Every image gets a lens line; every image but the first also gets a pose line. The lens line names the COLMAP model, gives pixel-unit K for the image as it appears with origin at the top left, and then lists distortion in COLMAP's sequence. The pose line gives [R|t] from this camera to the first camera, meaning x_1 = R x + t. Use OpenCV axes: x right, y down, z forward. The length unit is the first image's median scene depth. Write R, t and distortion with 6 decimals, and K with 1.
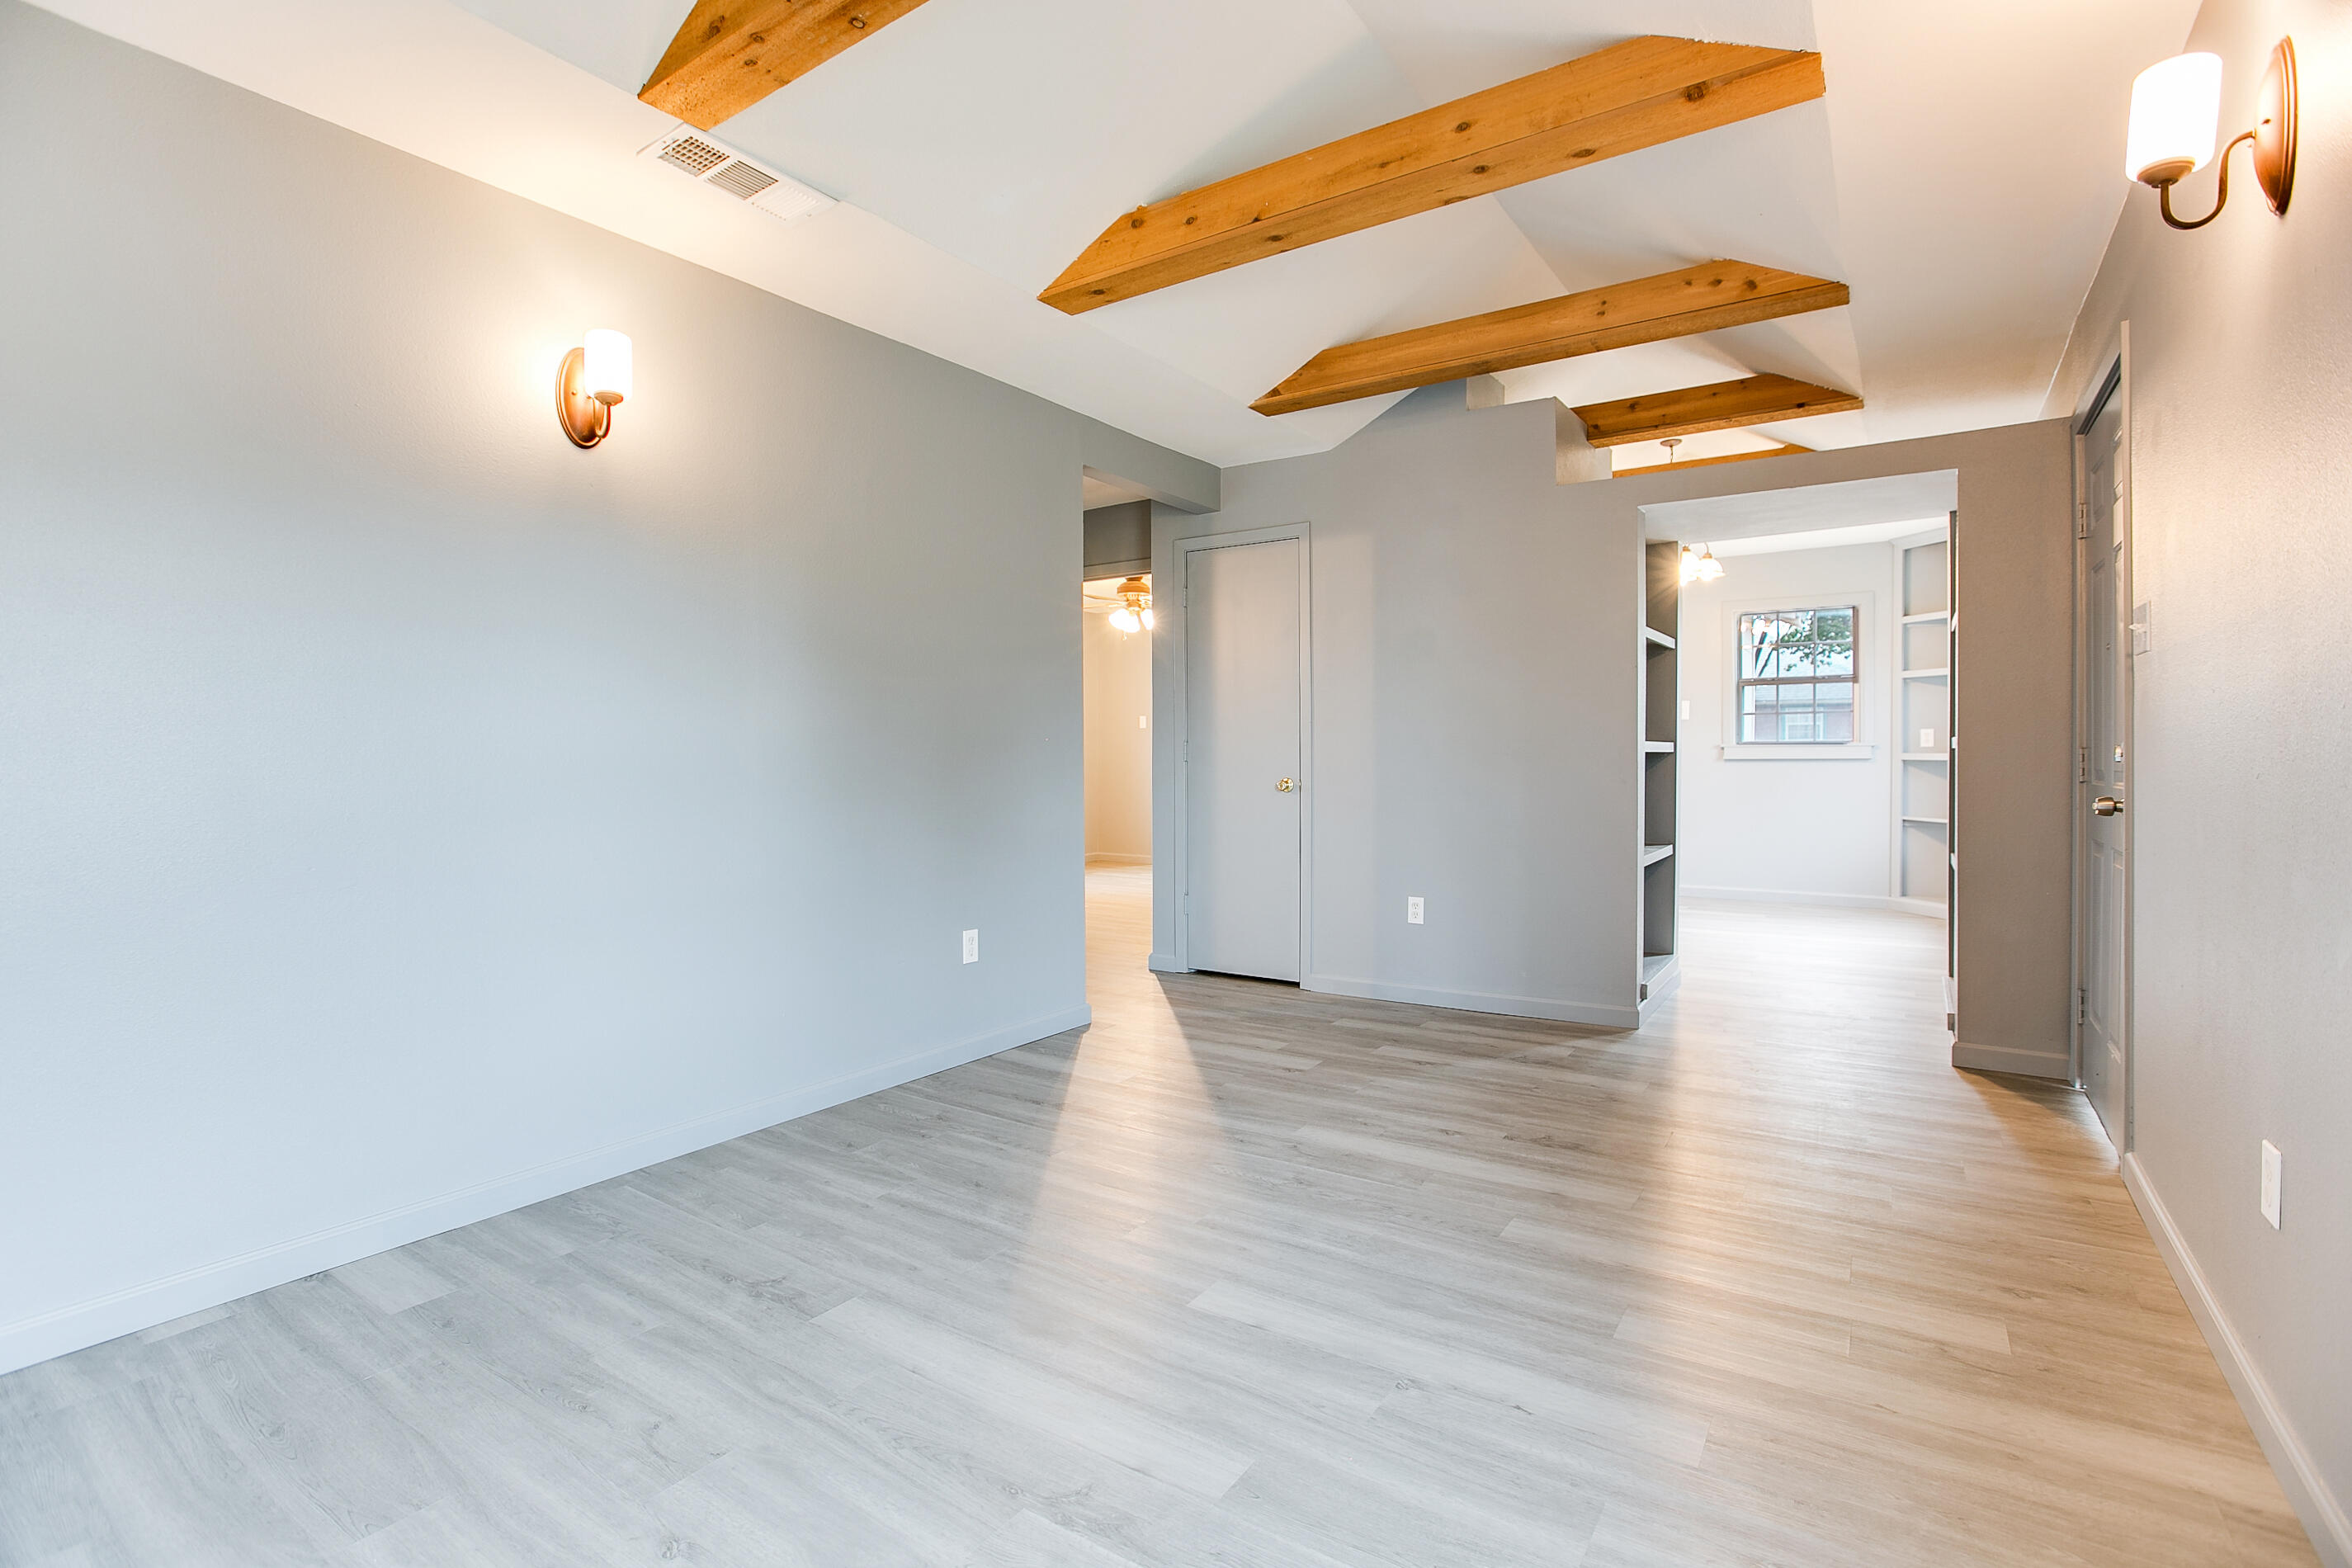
lens RADIAL K [[1103.4, 0, 1176.0], [0, 1103.4, 784.0], [0, 0, 1]] dist [-0.000267, -0.000197]
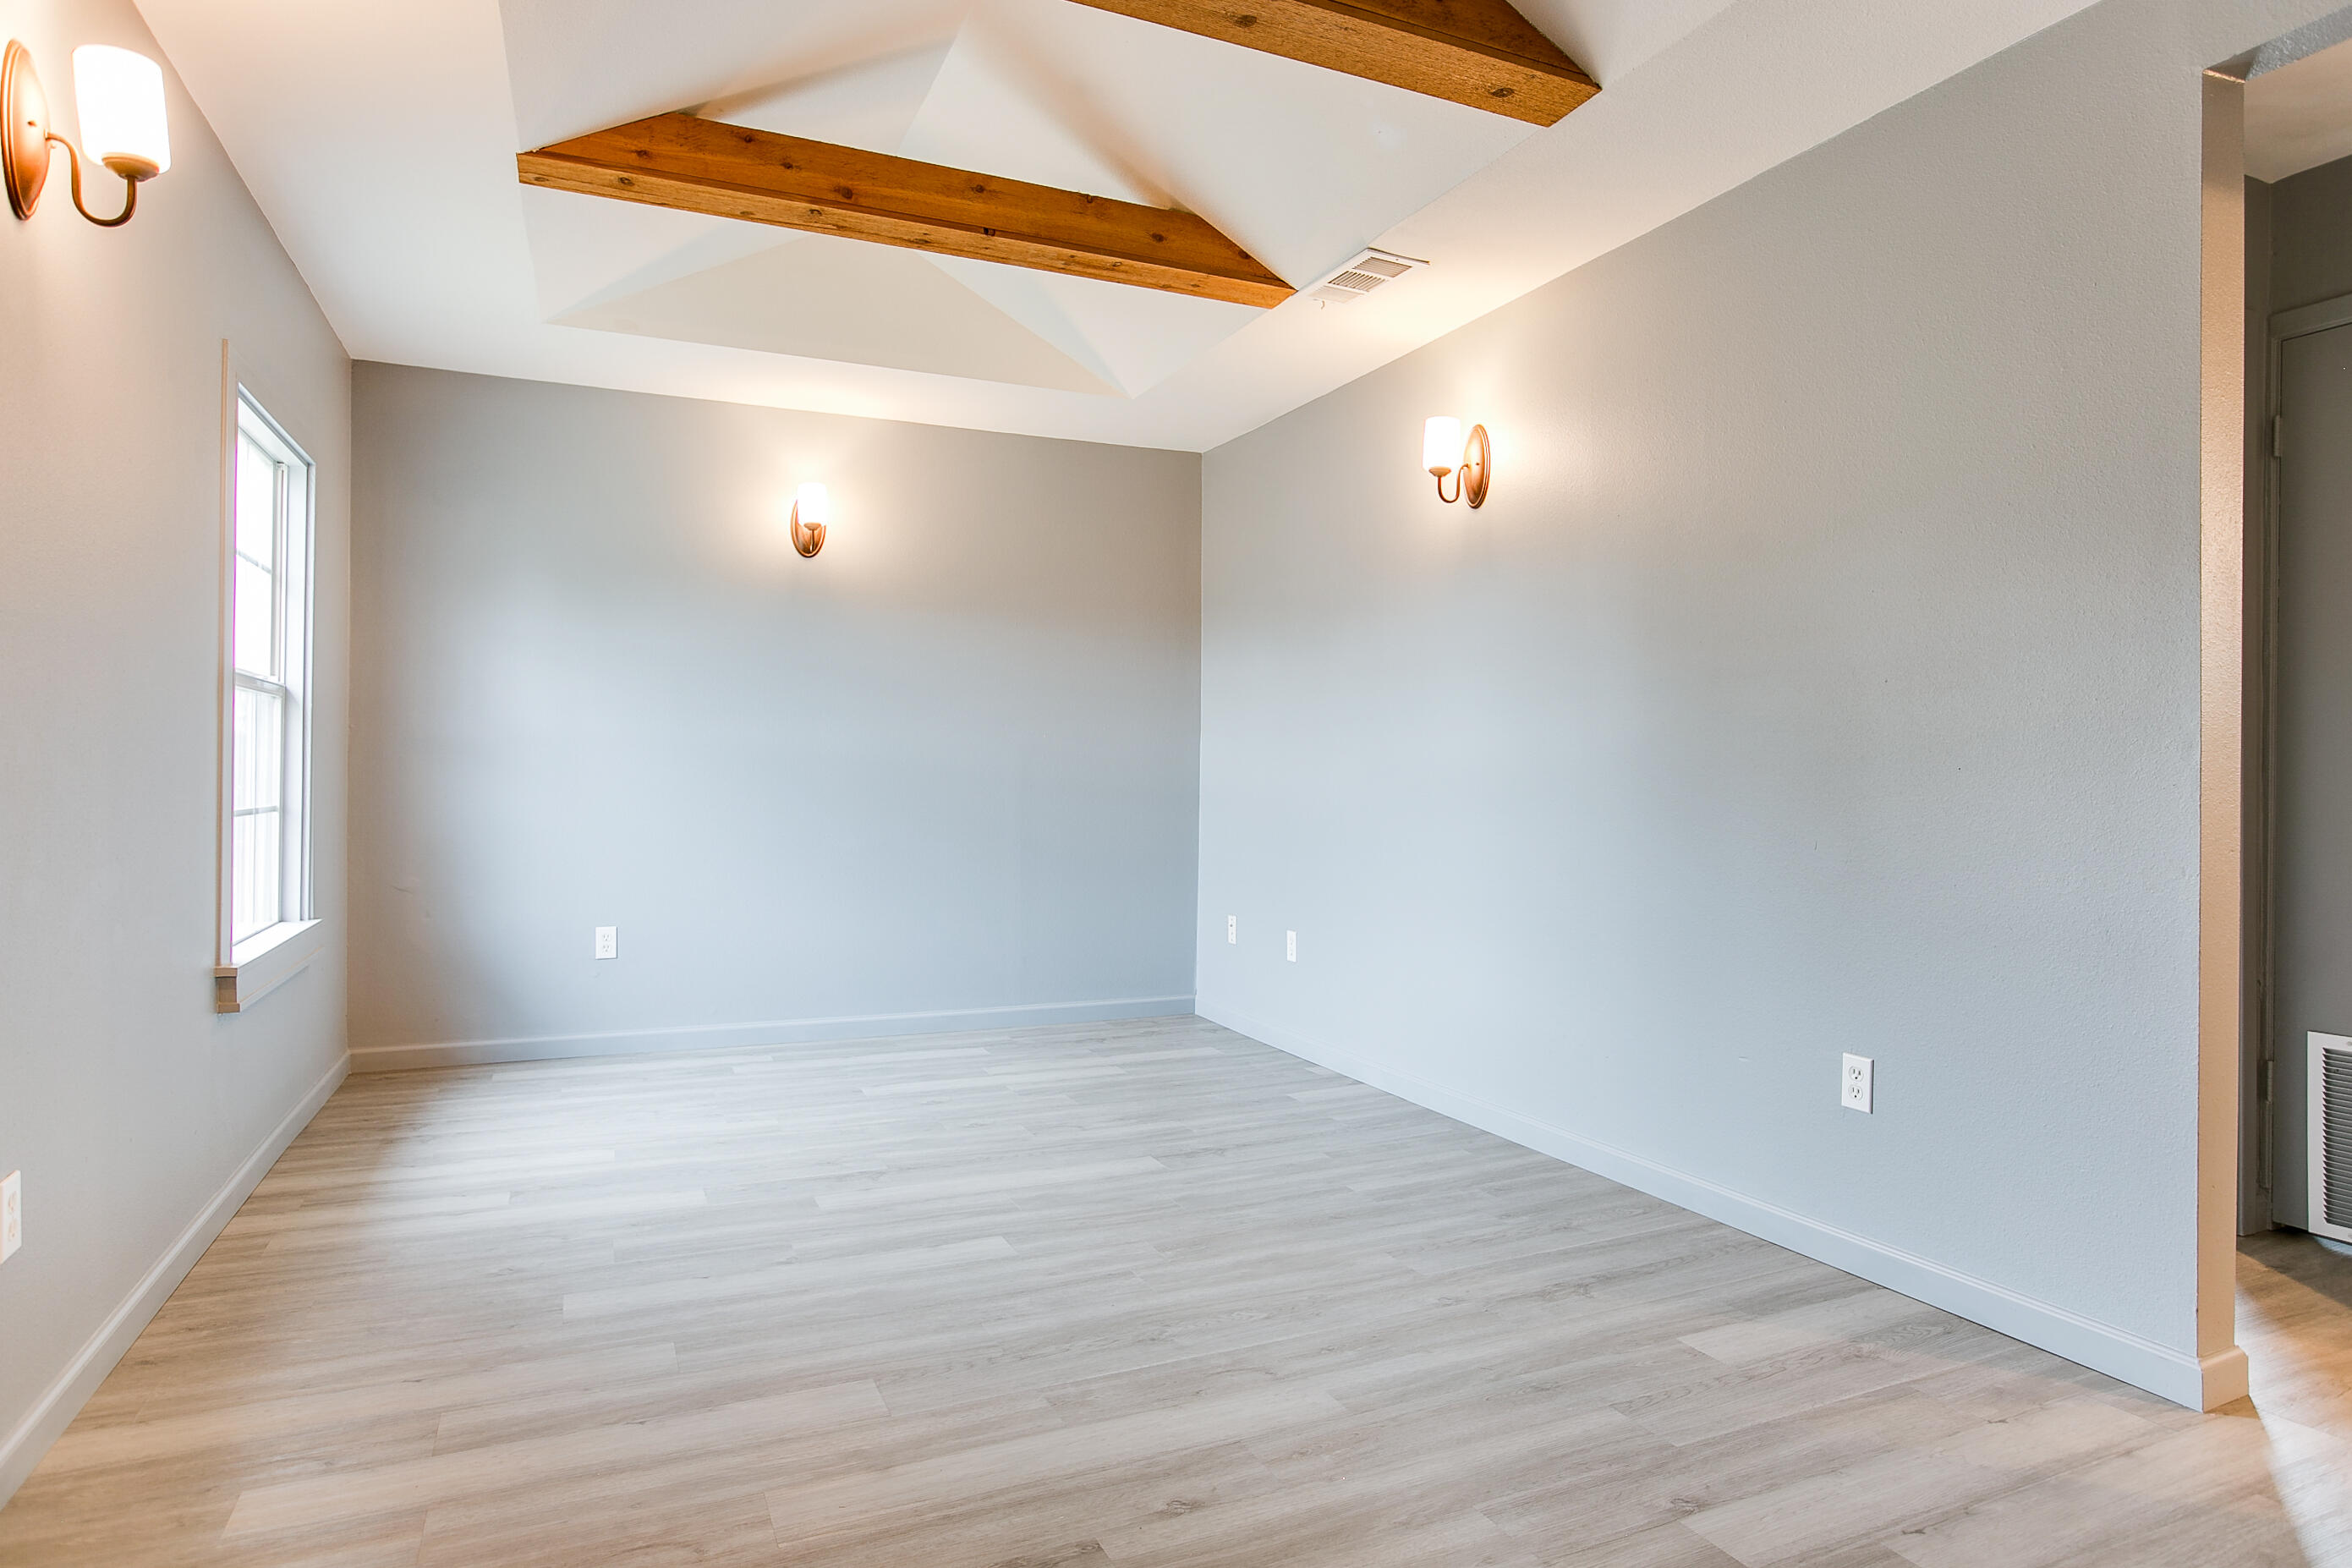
lens RADIAL K [[1301.4, 0, 1176.0], [0, 1301.4, 784.0], [0, 0, 1]] dist [0.000300, 0.000109]
pose [[-0.530498, 0.005645, -0.847667, 0.877002], [-0.015168, 0.999755, 0.016150, -0.031100], [0.847550, 0.021425, -0.530282, 1.518615]]
